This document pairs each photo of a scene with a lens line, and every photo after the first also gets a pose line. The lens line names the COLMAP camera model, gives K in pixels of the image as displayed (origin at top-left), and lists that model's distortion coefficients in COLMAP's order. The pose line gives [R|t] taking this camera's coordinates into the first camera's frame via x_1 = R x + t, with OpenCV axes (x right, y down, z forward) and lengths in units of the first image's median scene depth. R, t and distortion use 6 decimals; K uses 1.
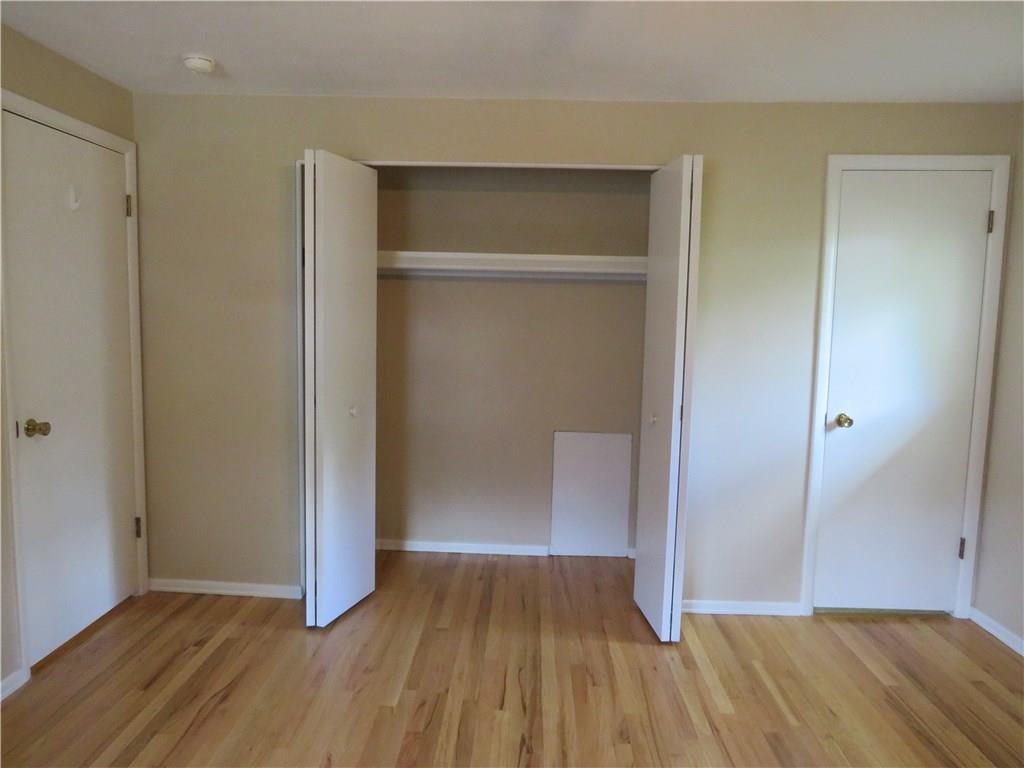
lens RADIAL K [[743.7, 0, 512.0], [0, 743.7, 384.0], [0, 0, 1]] dist [-0.010015, -0.006556]
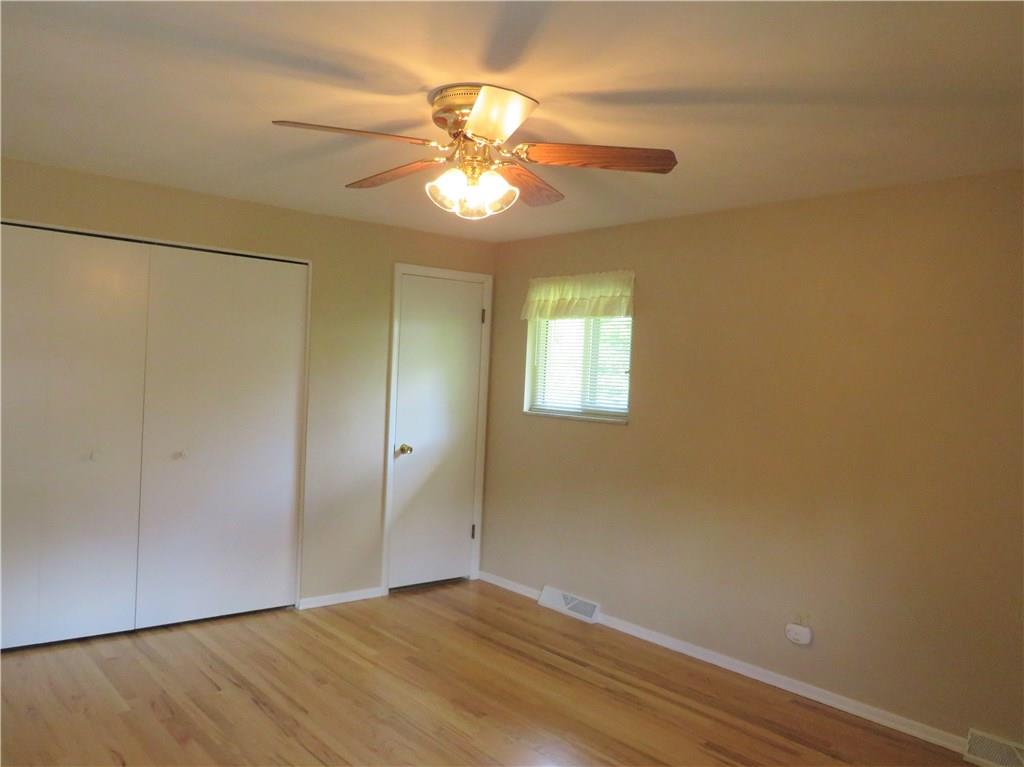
lens RADIAL K [[743.7, 0, 512.0], [0, 743.7, 383.5], [0, 0, 1]] dist [-0.010015, -0.006556]
pose [[0.751133, 0.006822, 0.660116, -0.334662], [0.041398, 0.997492, -0.057414, 0.014651], [-0.658852, 0.070453, 0.748967, -0.199423]]
